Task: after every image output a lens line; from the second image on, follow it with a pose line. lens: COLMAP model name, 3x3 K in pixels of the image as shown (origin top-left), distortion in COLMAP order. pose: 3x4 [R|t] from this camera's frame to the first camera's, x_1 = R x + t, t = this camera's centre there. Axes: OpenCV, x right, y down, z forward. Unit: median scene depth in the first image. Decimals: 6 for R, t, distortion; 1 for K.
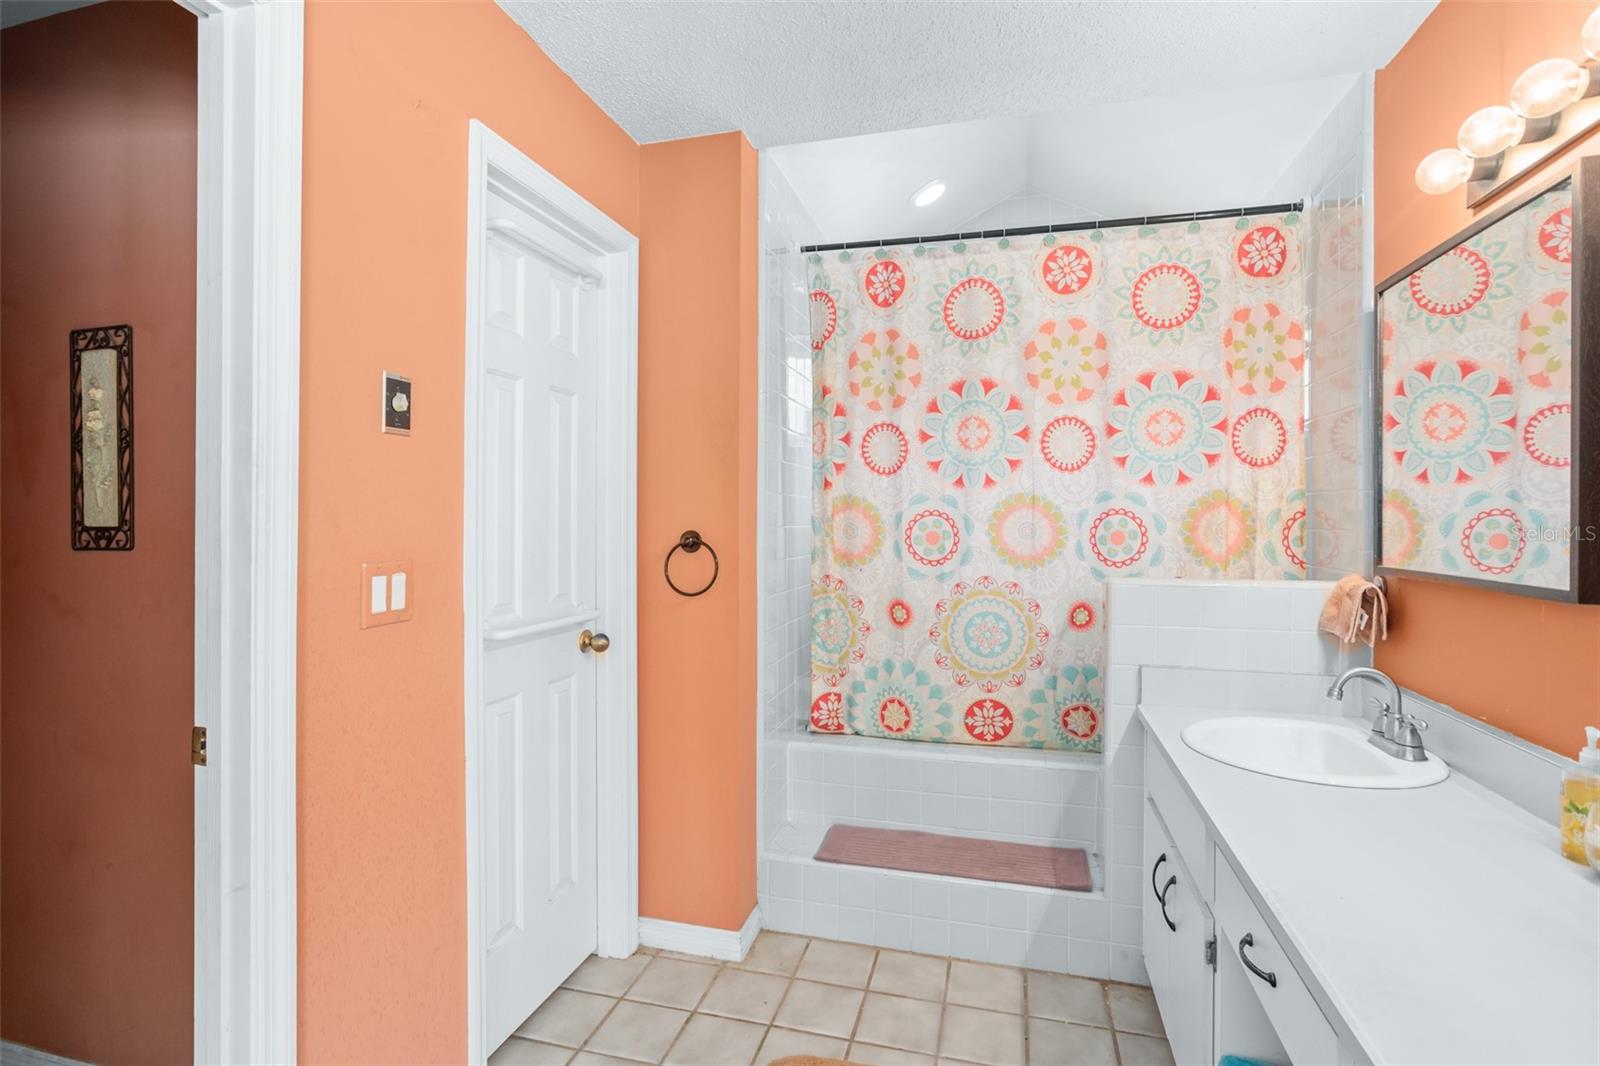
lens RADIAL K [[771.8, 0, 794.9], [0, 771.8, 523.3], [0, 0, 1]] dist [-0.035923, 0.021308]
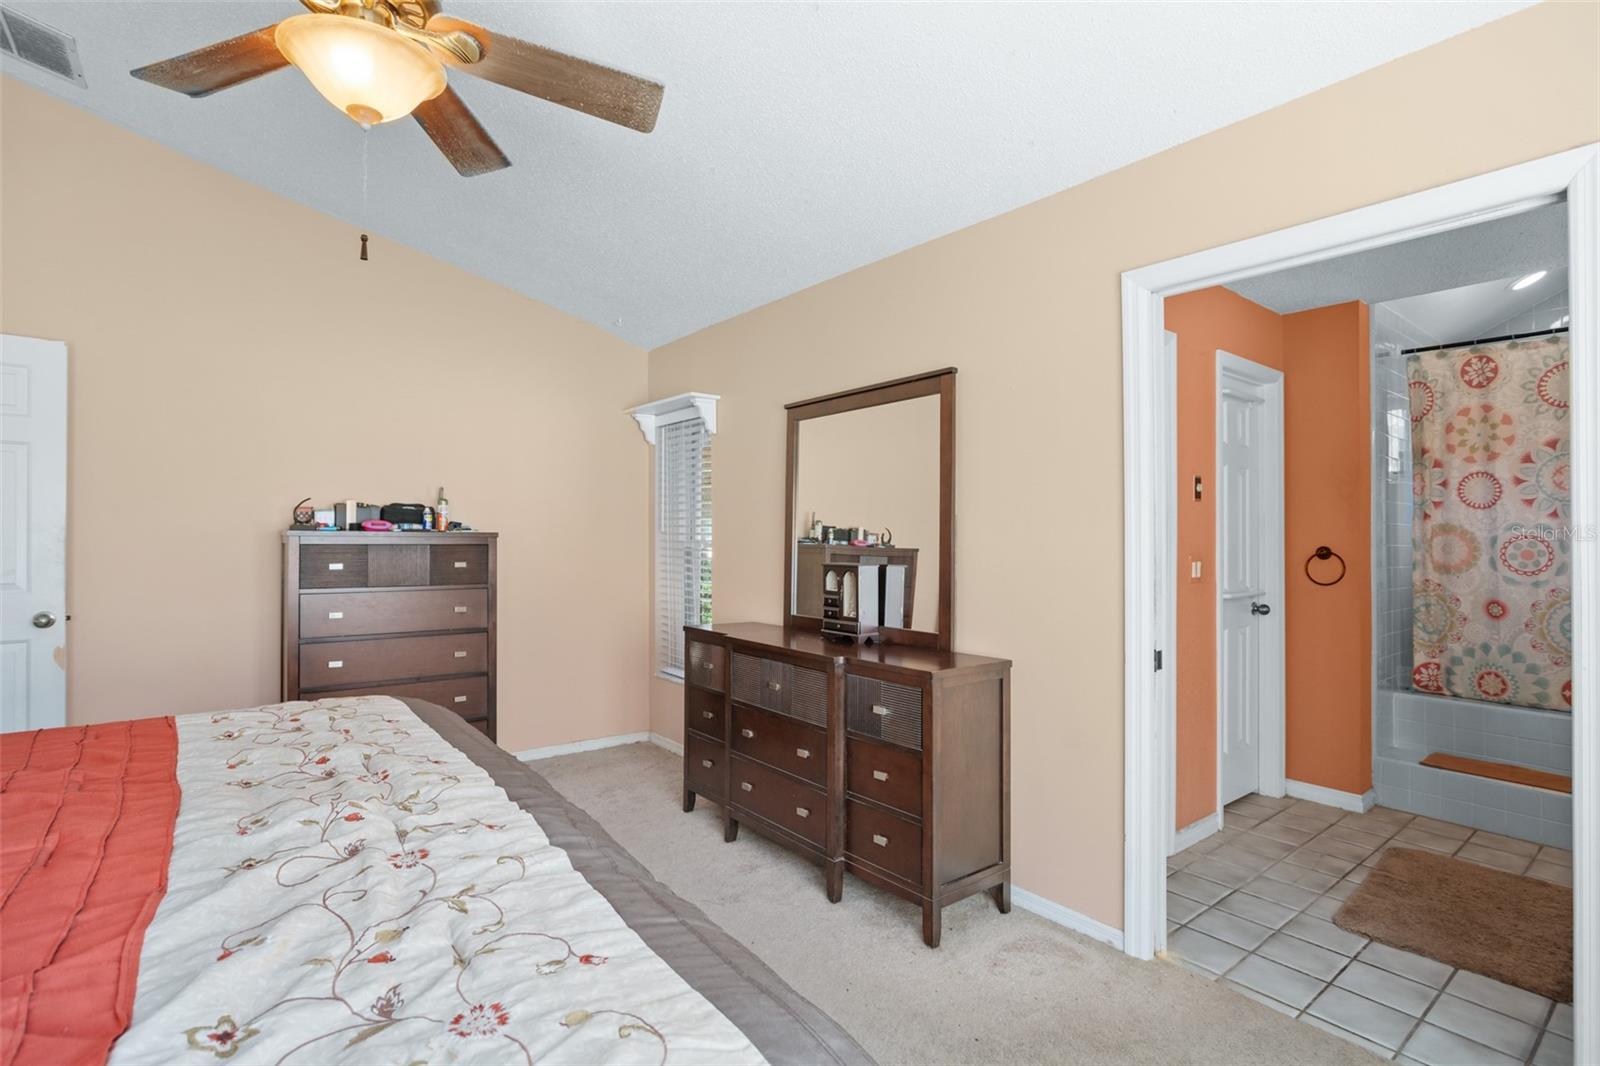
lens RADIAL K [[771.8, 0, 794.9], [0, 771.8, 523.3], [0, 0, 1]] dist [-0.035923, 0.021308]
pose [[0.806864, -0.004121, -0.590722, -0.071129], [-0.013236, 0.999599, -0.025051, 0.013588], [0.590588, 0.028032, 0.806486, -0.839746]]
